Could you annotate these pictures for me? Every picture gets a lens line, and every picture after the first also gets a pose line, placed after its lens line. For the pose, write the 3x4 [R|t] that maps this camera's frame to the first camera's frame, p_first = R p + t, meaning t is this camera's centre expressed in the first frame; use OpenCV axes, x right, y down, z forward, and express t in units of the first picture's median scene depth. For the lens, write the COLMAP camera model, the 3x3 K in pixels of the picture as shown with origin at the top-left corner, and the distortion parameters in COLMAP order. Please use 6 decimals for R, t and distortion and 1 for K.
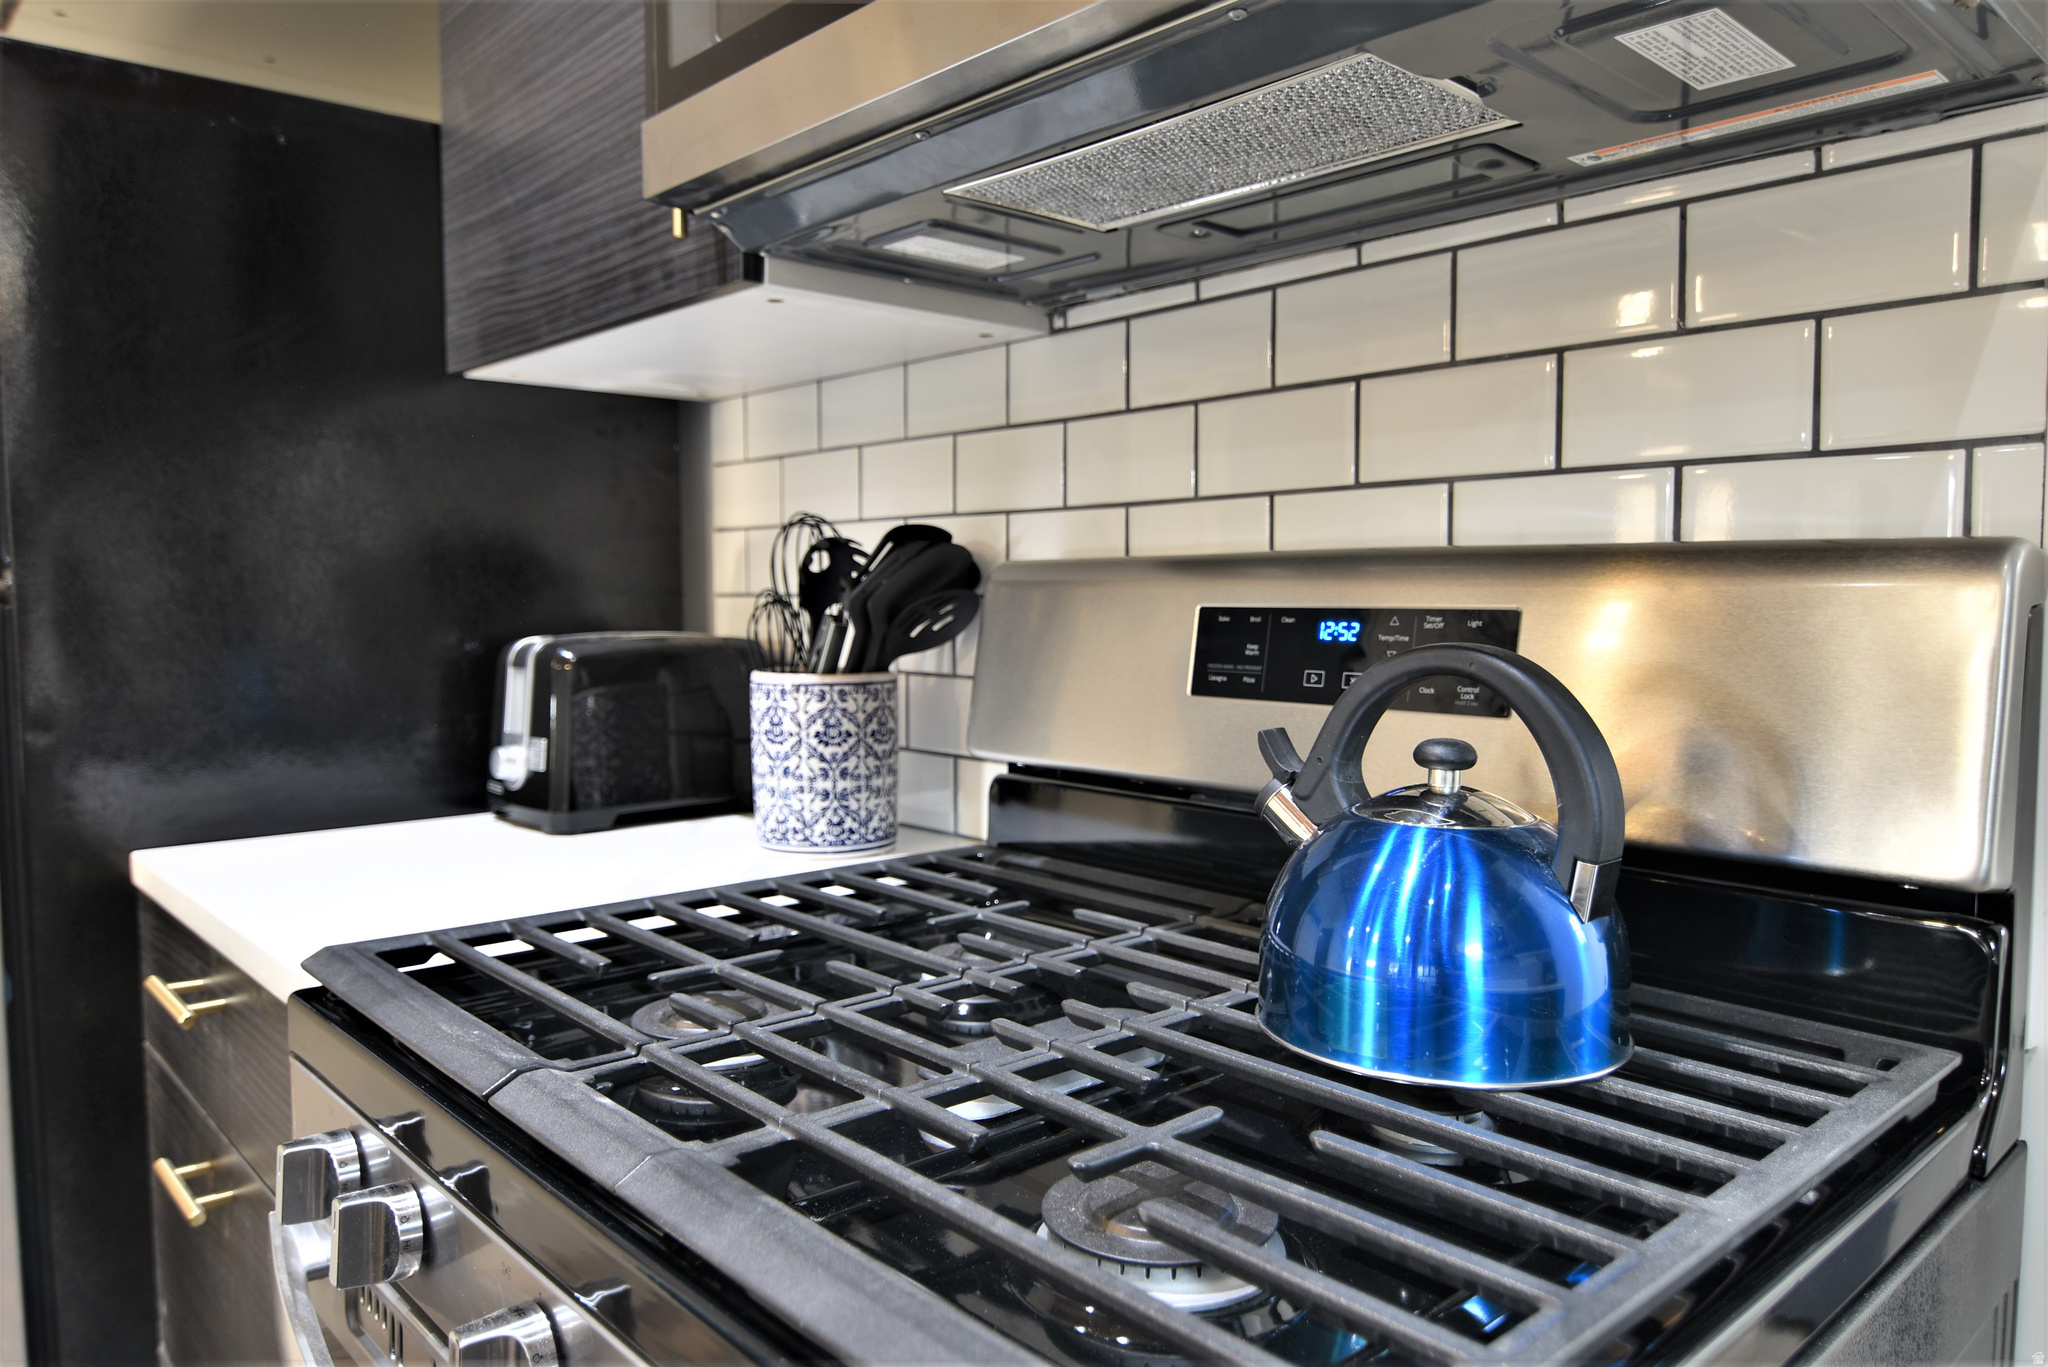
lens RADIAL K [[1401.5, 0, 1030.6], [0, 1401.5, 672.7], [0, 0, 1]] dist [0.008513, -0.022565]
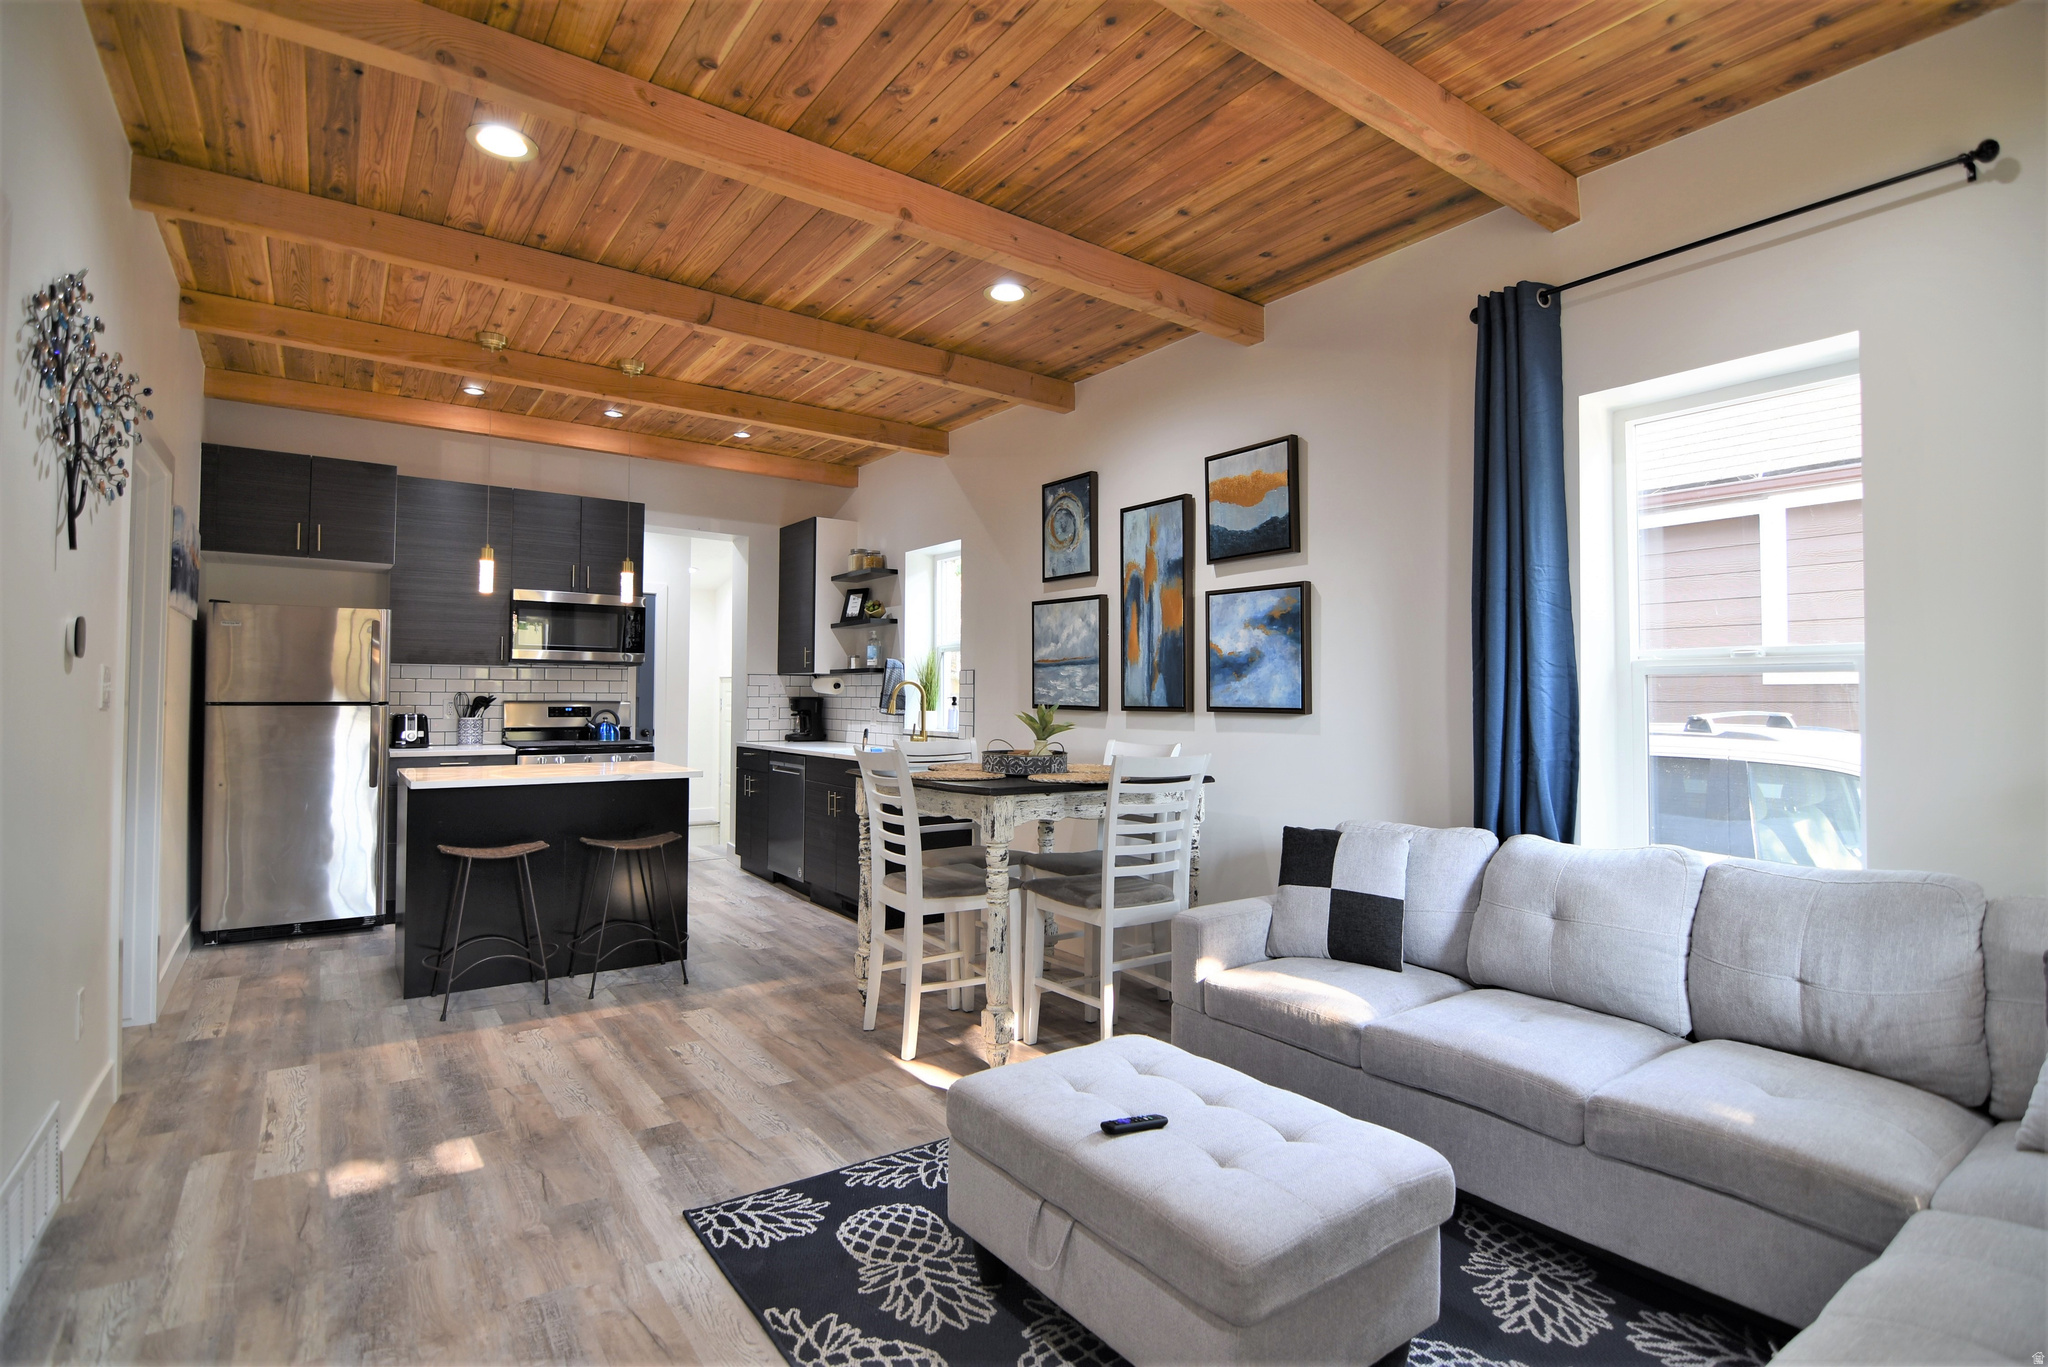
lens RADIAL K [[992.0, 0, 1035.2], [0, 992.0, 673.1], [0, 0, 1]] dist [-0.006678, -0.010677]
pose [[0.107493, 0.025061, 0.993890, -5.554752], [0.050948, 0.998230, -0.030681, 0.083187], [-0.992900, 0.053934, 0.106026, -2.592749]]
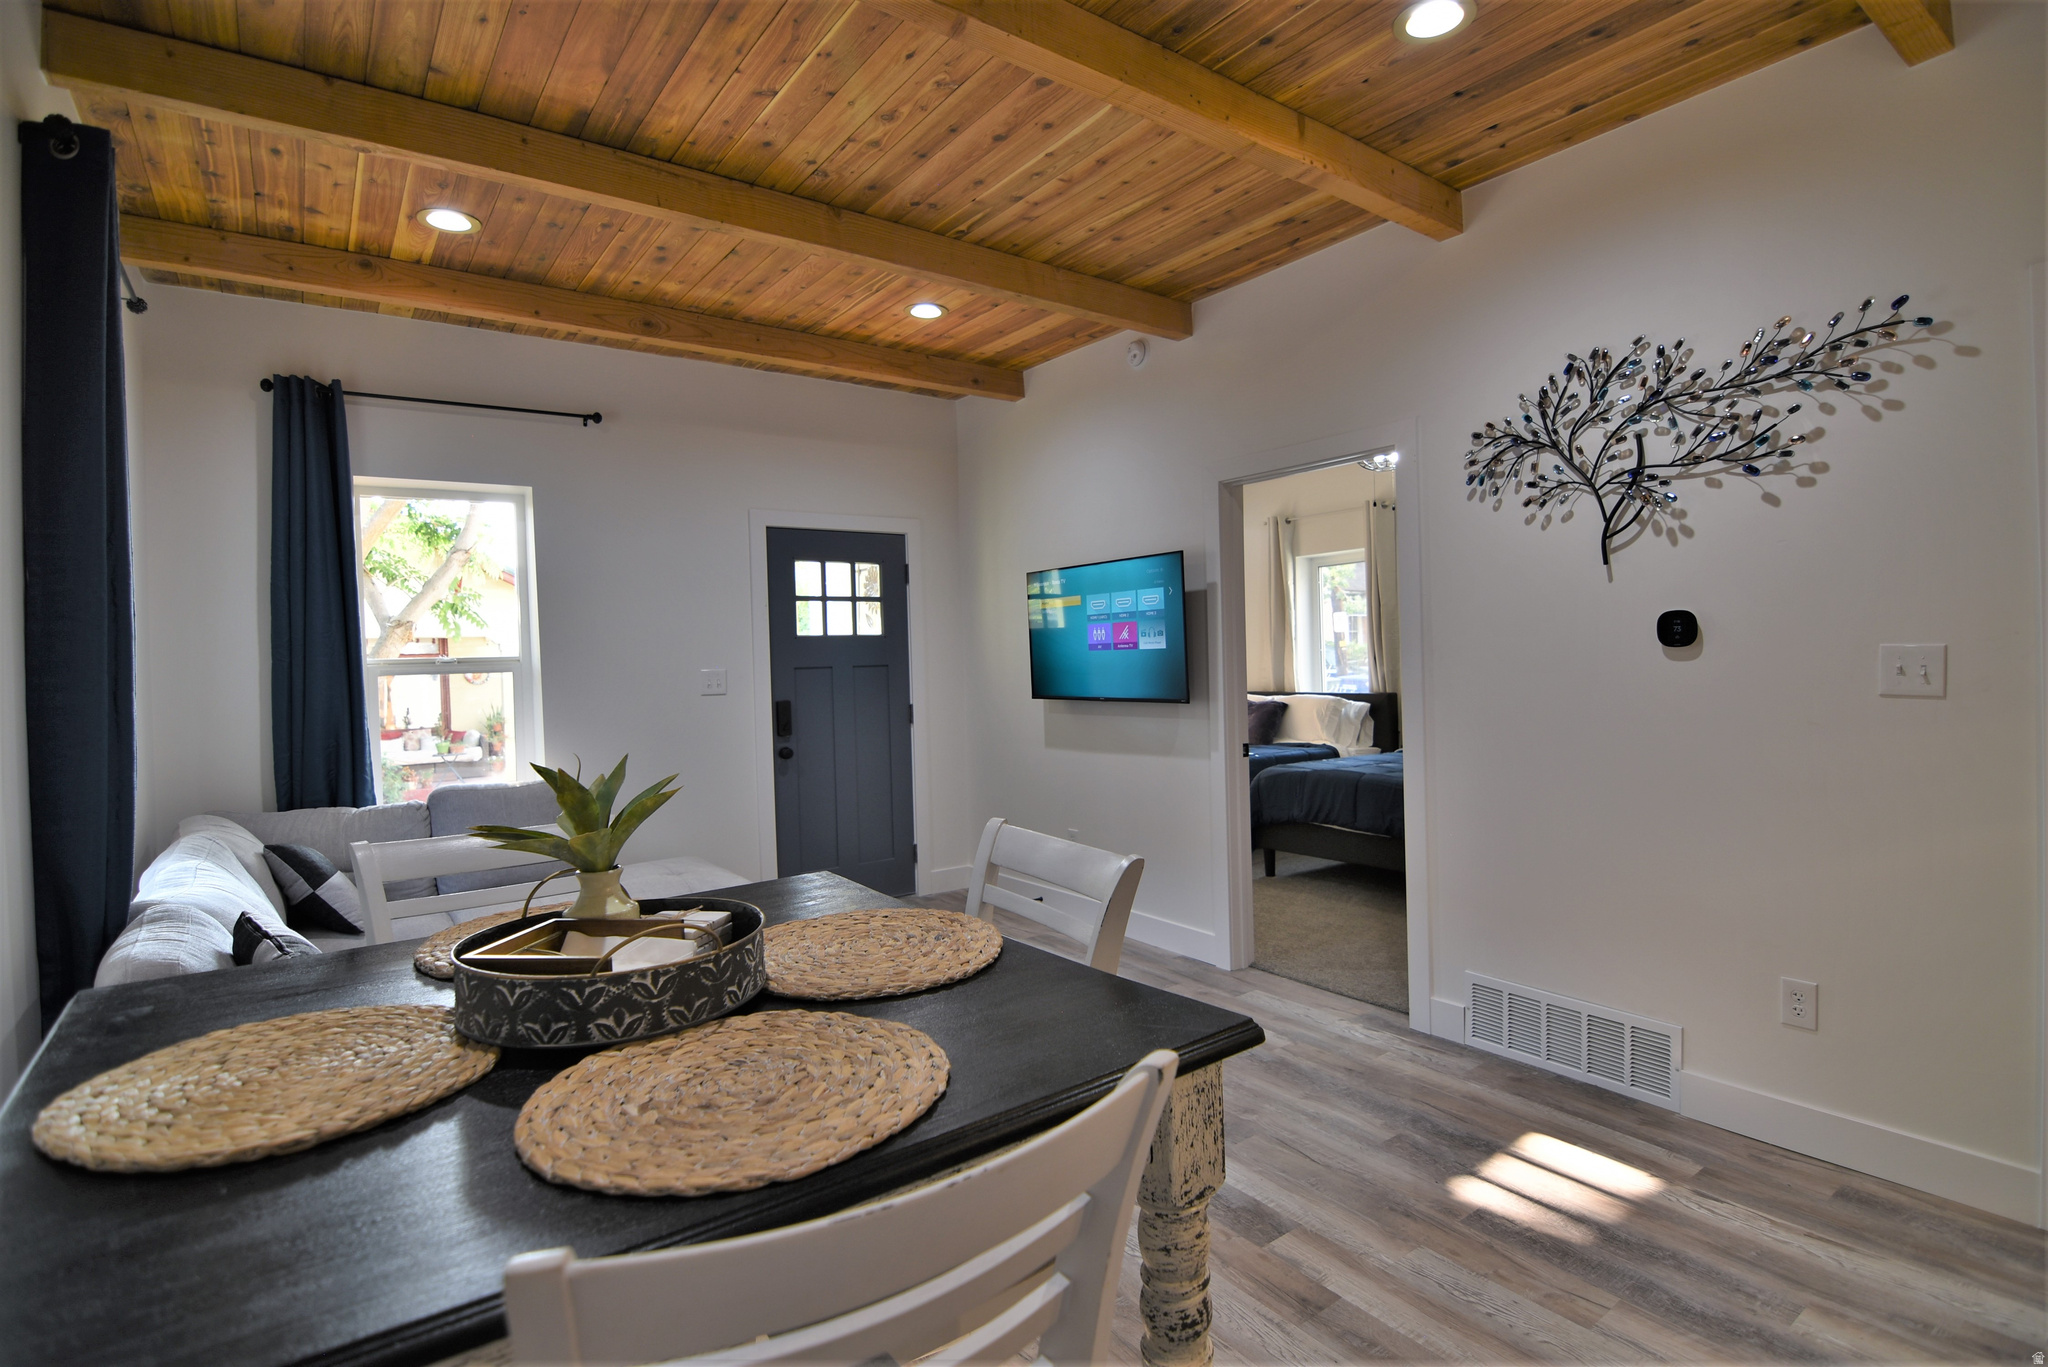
lens RADIAL K [[992.0, 0, 1034.2], [0, 992.0, 671.9], [0, 0, 1]] dist [-0.006678, -0.010677]
pose [[-0.098567, 0.012398, -0.995053, -0.690583], [-0.031197, 0.999392, 0.015542, -0.059359], [0.994641, 0.032575, -0.098120, -1.555913]]
